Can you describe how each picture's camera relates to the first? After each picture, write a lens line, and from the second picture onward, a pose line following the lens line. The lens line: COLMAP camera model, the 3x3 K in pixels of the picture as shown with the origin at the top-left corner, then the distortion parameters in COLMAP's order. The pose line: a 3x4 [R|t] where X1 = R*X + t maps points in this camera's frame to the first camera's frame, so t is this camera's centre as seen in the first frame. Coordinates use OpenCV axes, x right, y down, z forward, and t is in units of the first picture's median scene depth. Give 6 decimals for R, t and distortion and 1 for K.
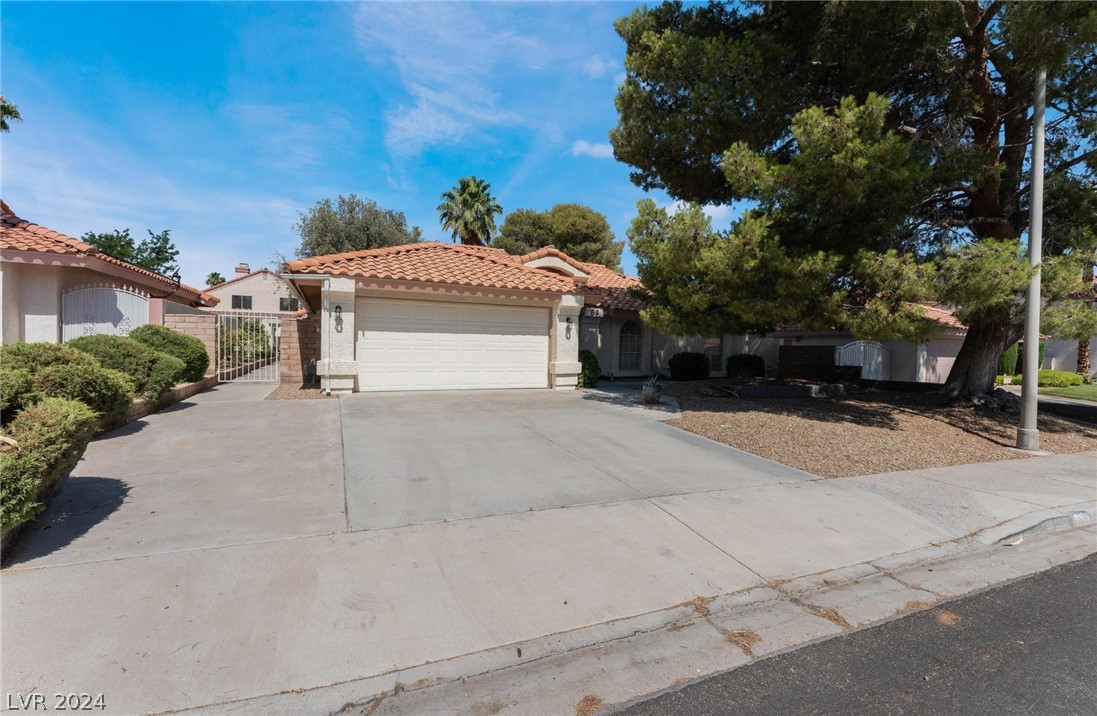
lens RADIAL K [[462.2, 0, 548.5], [0, 462.2, 358.0], [0, 0, 1]] dist [-0.000361, -0.000241]
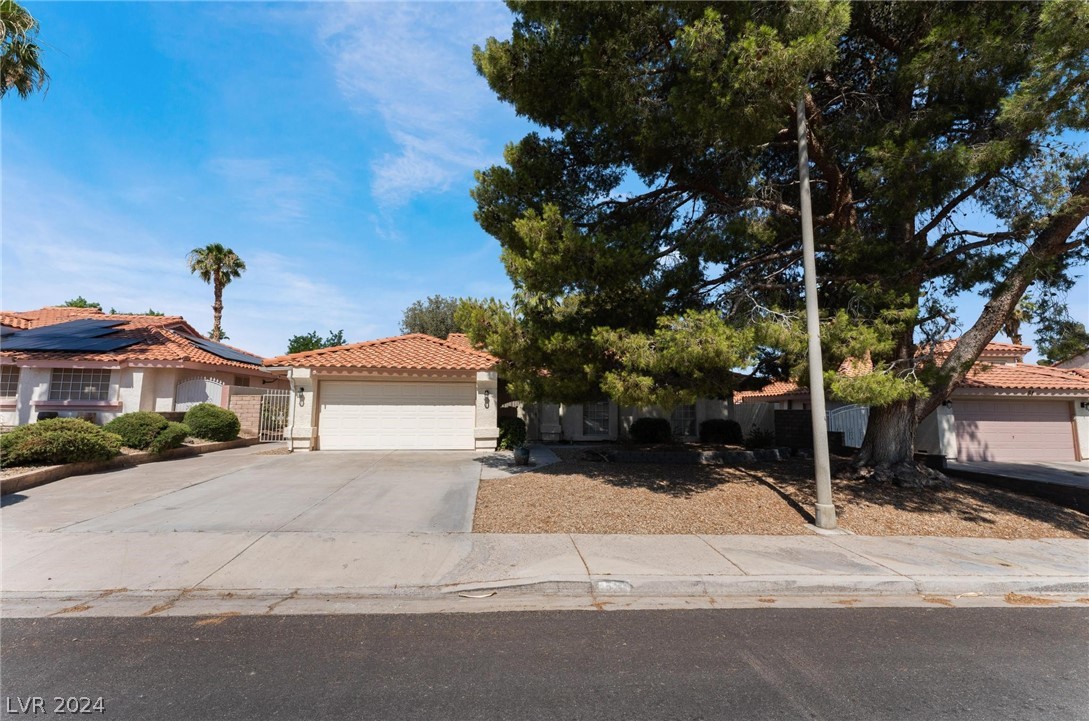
lens RADIAL K [[423.2, 0, 544.5], [0, 423.2, 360.5], [0, 0, 1]] dist [0.001250, 0.000374]
pose [[0.950383, -0.046976, -0.307515, 0.652458], [0.002983, 0.989863, -0.141993, -0.008723], [0.311068, 0.134030, 0.940889, 0.001536]]
